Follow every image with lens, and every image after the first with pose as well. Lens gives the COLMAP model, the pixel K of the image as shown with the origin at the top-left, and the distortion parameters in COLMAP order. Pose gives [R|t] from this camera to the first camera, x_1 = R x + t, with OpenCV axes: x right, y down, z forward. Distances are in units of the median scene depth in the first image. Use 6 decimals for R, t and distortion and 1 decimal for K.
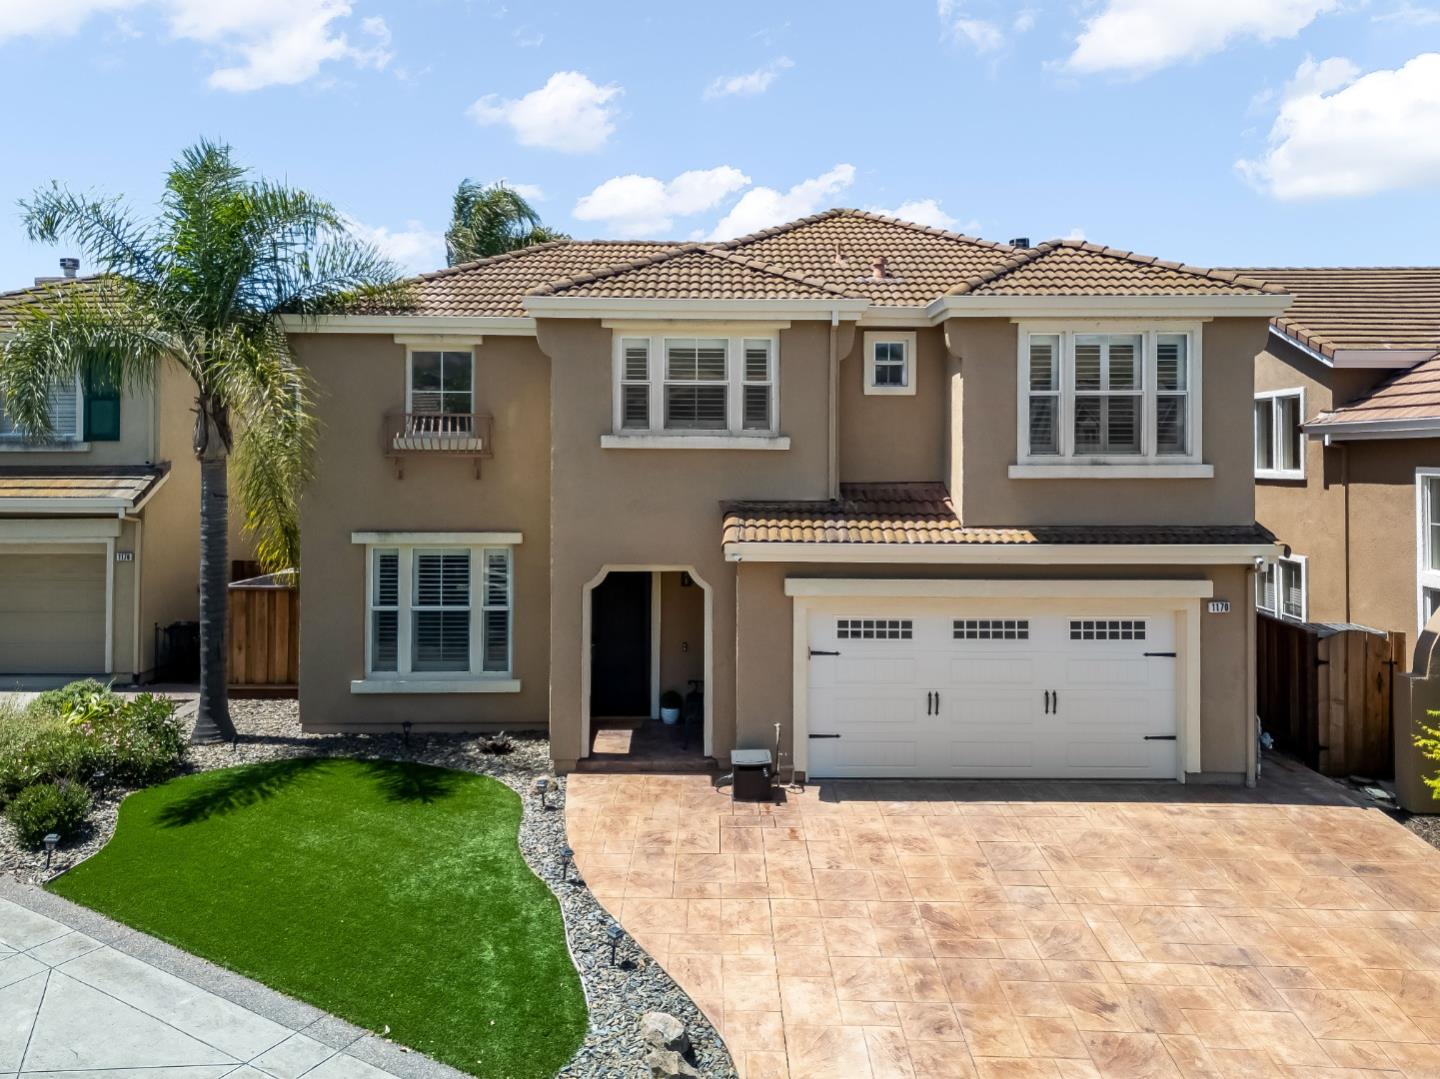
lens RADIAL K [[1051.3, 0, 718.4], [0, 1051.3, 445.6], [0, 0, 1]] dist [0.060590, -0.055619]
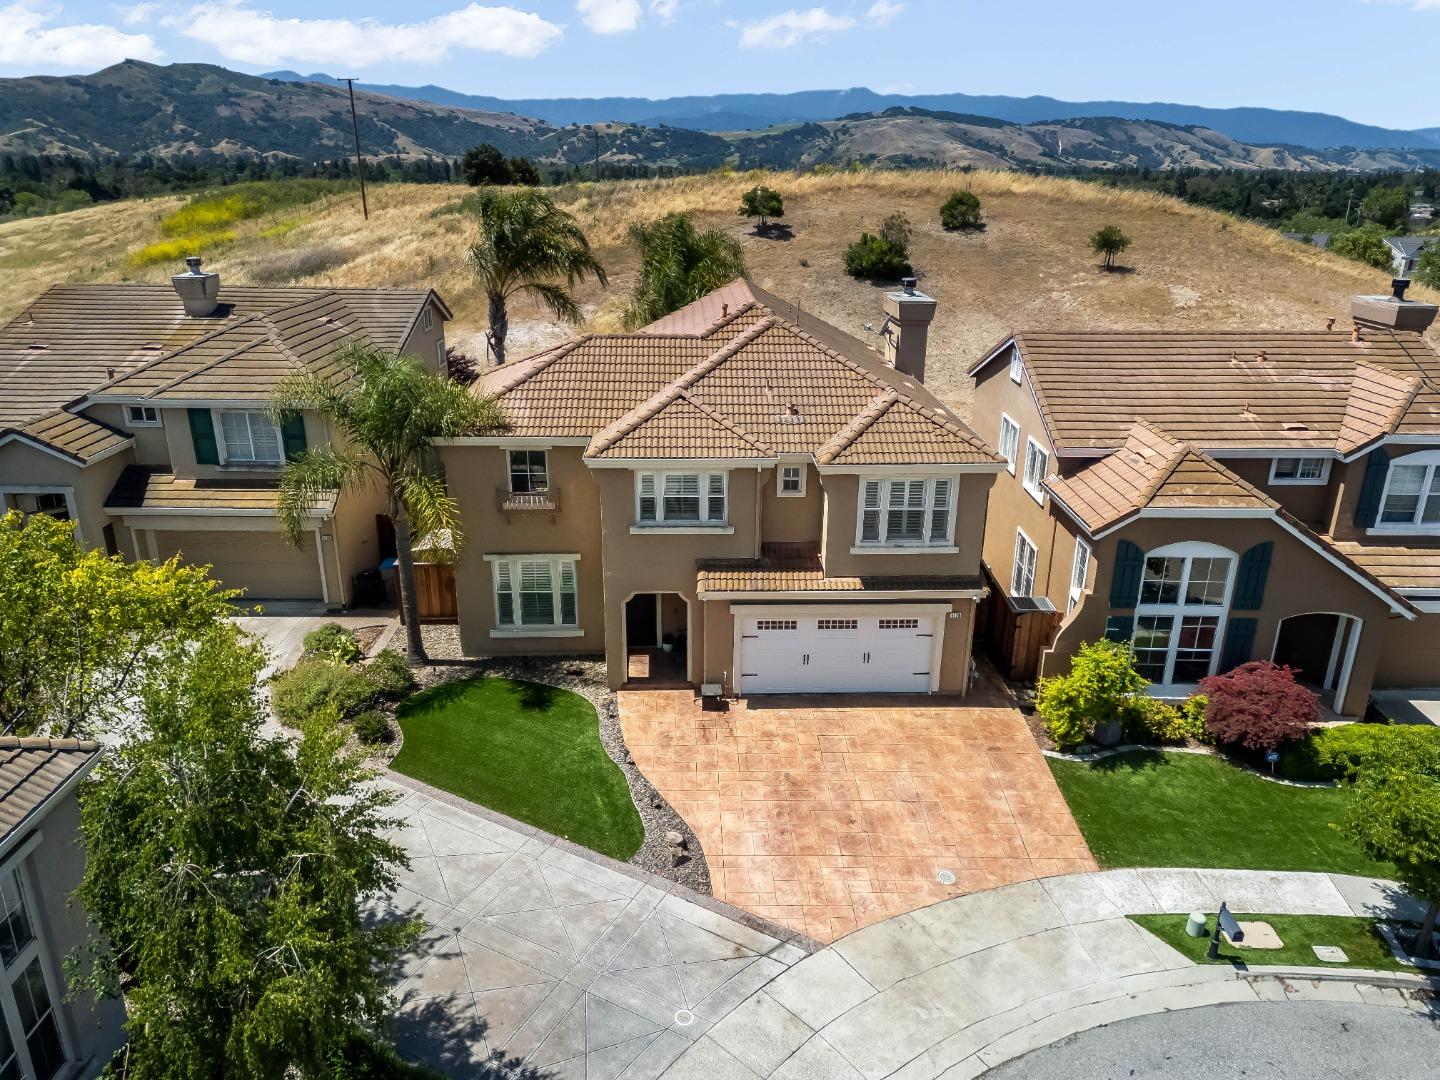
lens RADIAL K [[1029.8, 0, 720.0], [0, 1029.8, 540.0], [0, 0, 1]] dist [0.061813, -0.048155]
pose [[0.999586, -0.004479, 0.028429, -0.006533], [-0.006050, 0.933033, 0.359740, -0.640956], [-0.028137, -0.359763, 0.932619, -0.677679]]
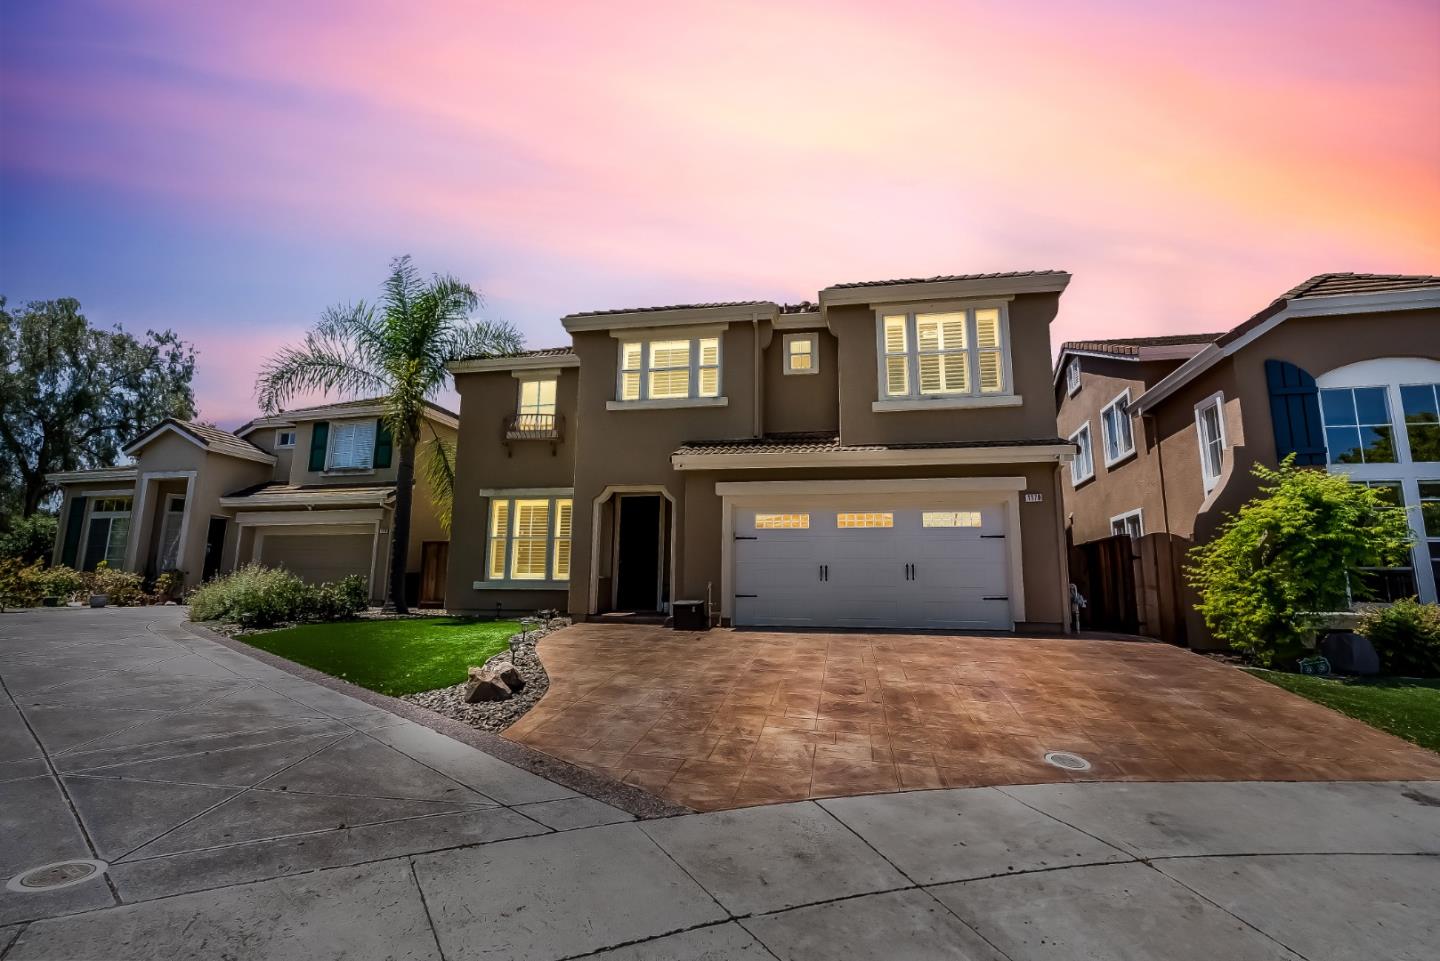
lens RADIAL K [[651.1, 0, 730.1], [0, 651.1, 500.5], [0, 0, 1]] dist [-0.009417, 0.000135]
pose [[0.980834, -0.023048, -0.193475, 0.252543], [-0.006409, 0.988626, -0.150261, 0.280589], [0.194738, 0.148621, 0.969530, 0.126717]]
